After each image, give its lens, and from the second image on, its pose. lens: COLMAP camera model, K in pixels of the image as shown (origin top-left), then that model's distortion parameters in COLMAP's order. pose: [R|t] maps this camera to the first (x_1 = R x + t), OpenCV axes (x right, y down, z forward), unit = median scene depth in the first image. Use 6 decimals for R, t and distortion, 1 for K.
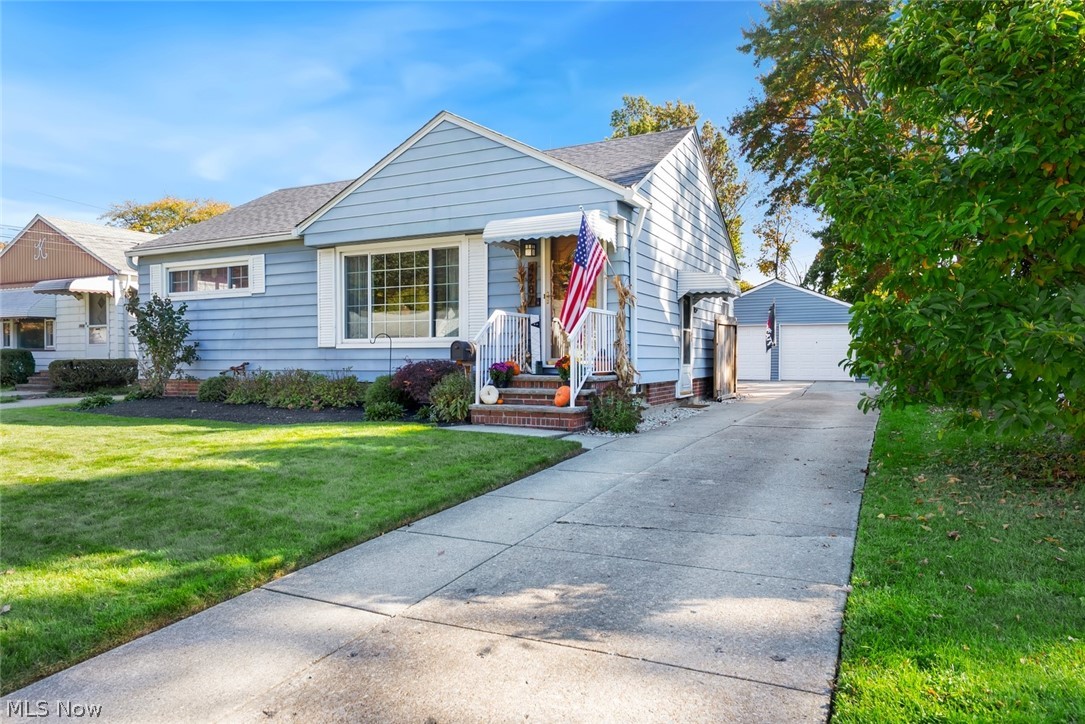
lens RADIAL K [[688.0, 0, 542.5], [0, 688.0, 362.0], [0, 0, 1]] dist [0.008031, 0.000285]
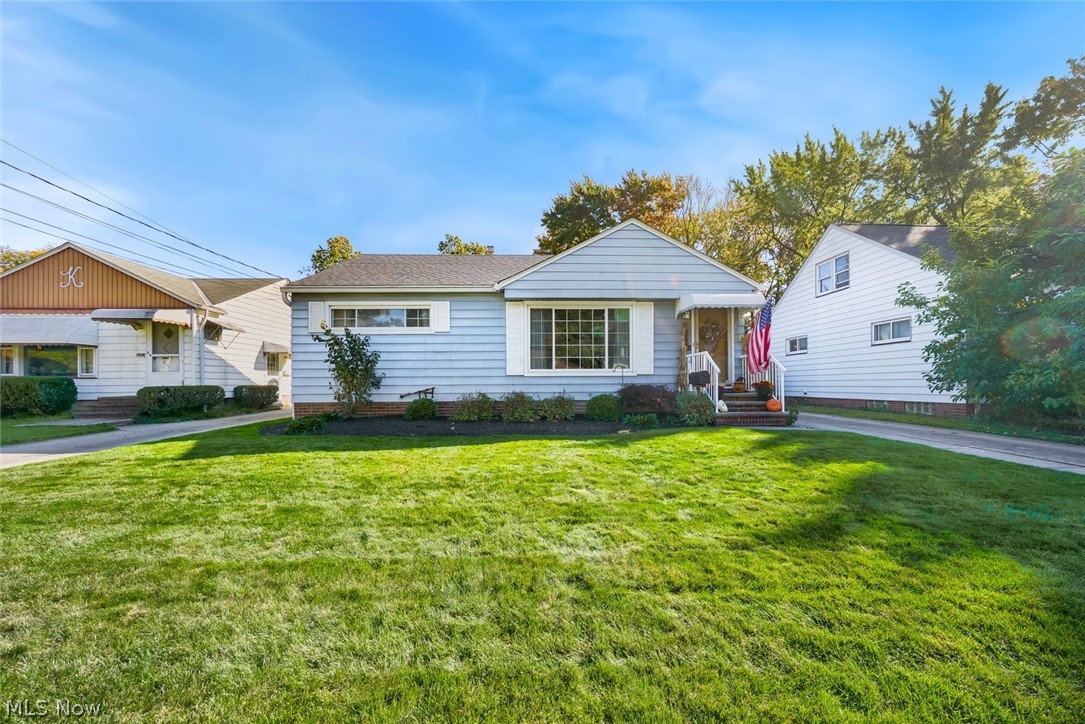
lens RADIAL K [[374.4, 0, 543.6], [0, 374.4, 382.4], [0, 0, 1]] dist [-0.010868, 0.000141]
pose [[0.882557, -0.000789, 0.470205, -0.558864], [0.007207, 0.999904, -0.011849, 0.001309], [-0.470150, 0.013846, 0.882478, 0.308151]]
